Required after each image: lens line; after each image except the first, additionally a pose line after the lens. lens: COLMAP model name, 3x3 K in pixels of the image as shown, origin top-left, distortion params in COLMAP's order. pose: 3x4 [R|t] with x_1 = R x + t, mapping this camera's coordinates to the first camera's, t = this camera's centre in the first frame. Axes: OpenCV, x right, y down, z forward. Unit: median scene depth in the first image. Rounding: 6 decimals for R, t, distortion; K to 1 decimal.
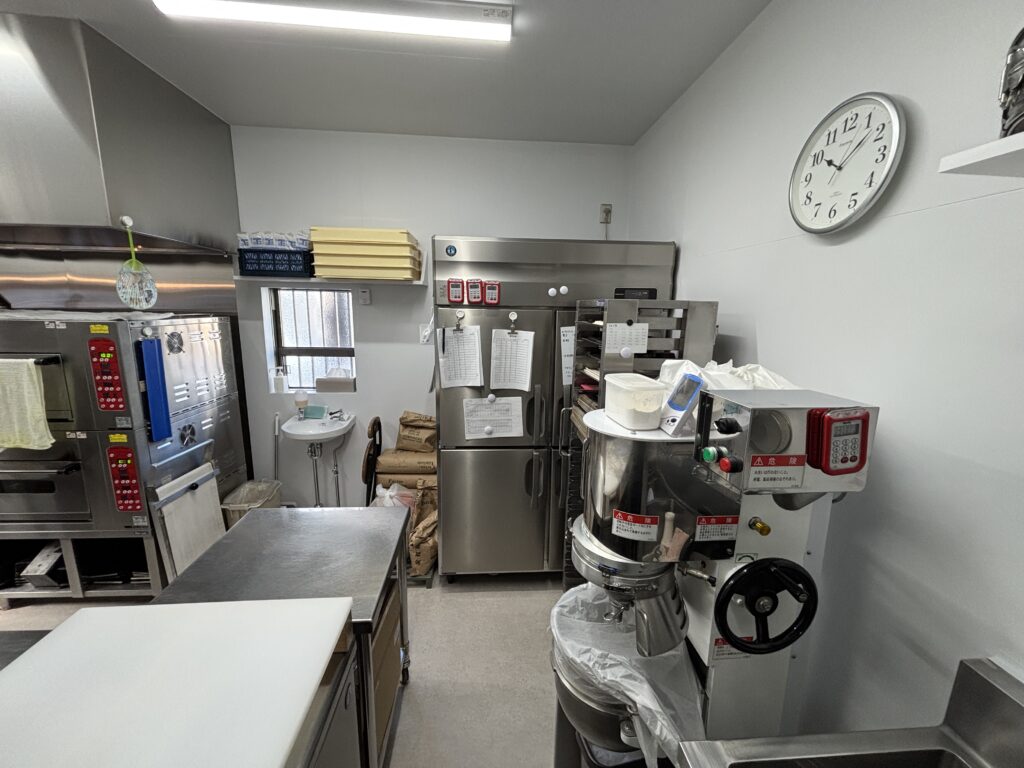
lens RADIAL K [[409.9, 0, 507.8], [0, 409.9, 376.5], [0, 0, 1]] dist [-0.001249, -0.001300]
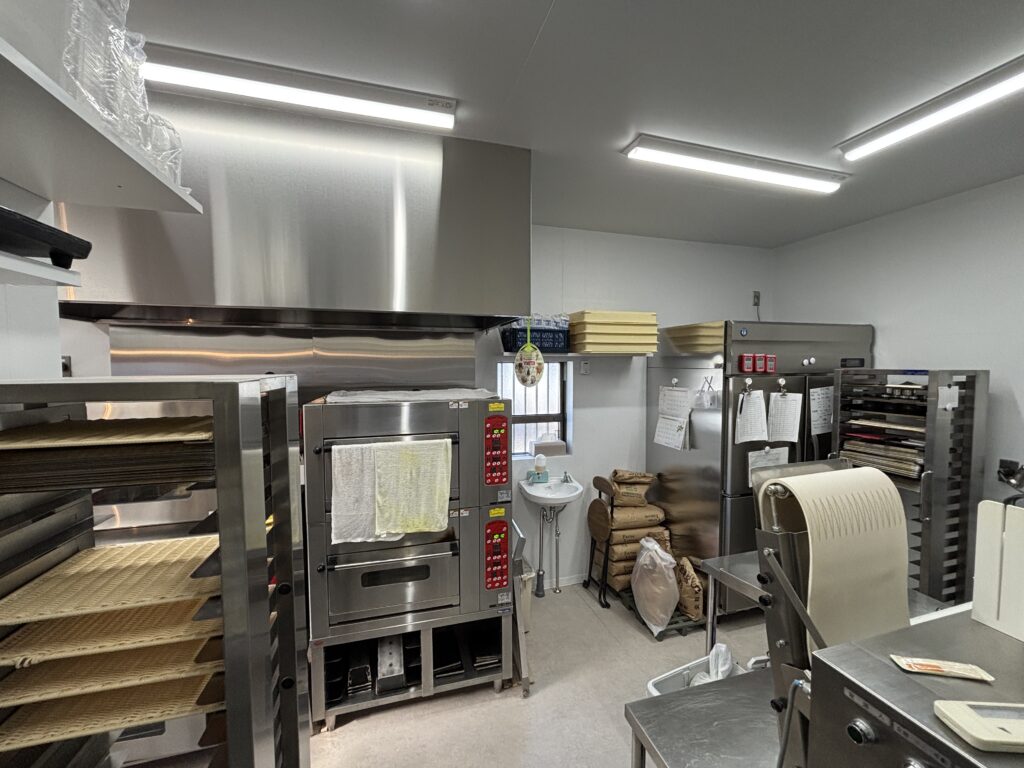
lens RADIAL K [[409.9, 0, 518.0], [0, 409.9, 375.0], [0, 0, 1]] dist [-0.001249, -0.001300]
pose [[0.977094, -0.028251, 0.210924, -1.038039], [0.058208, 0.988831, -0.137206, -0.043377], [-0.204692, 0.146340, 0.967825, -0.053068]]
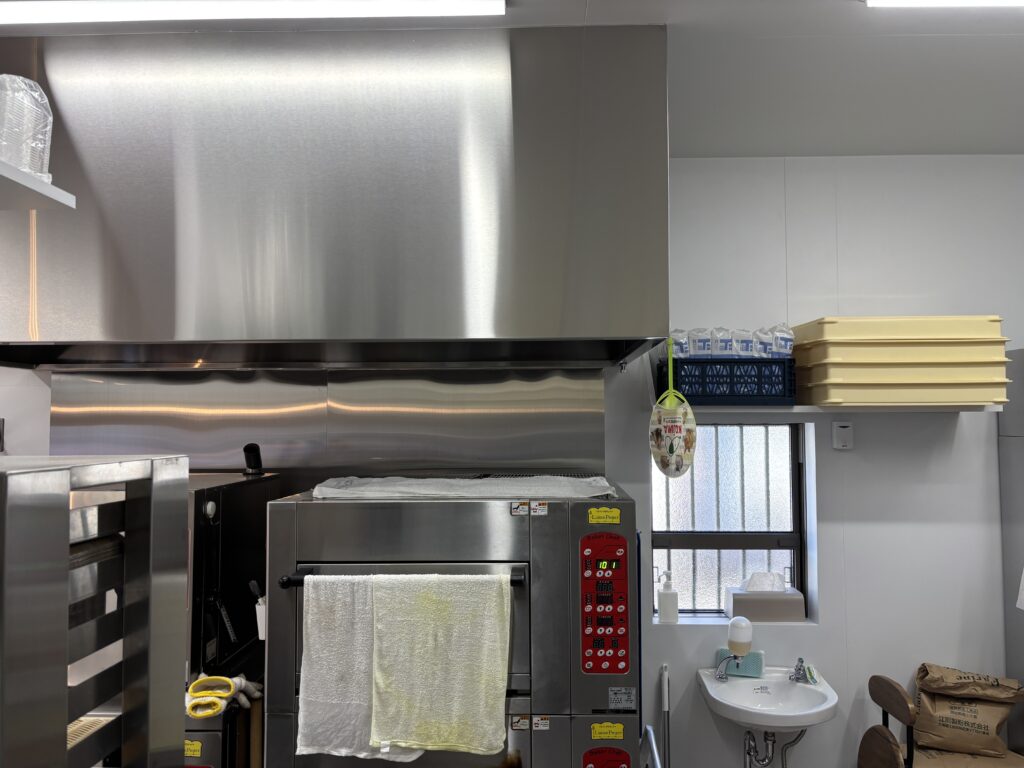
lens RADIAL K [[776.8, 0, 526.3], [0, 776.8, 381.5], [0, 0, 1]] dist [0.032516, -0.050136]
pose [[0.993553, -0.030010, -0.109322, -0.874028], [0.004381, 0.973771, -0.227488, -0.049168], [0.113281, 0.225542, 0.967625, -0.046610]]
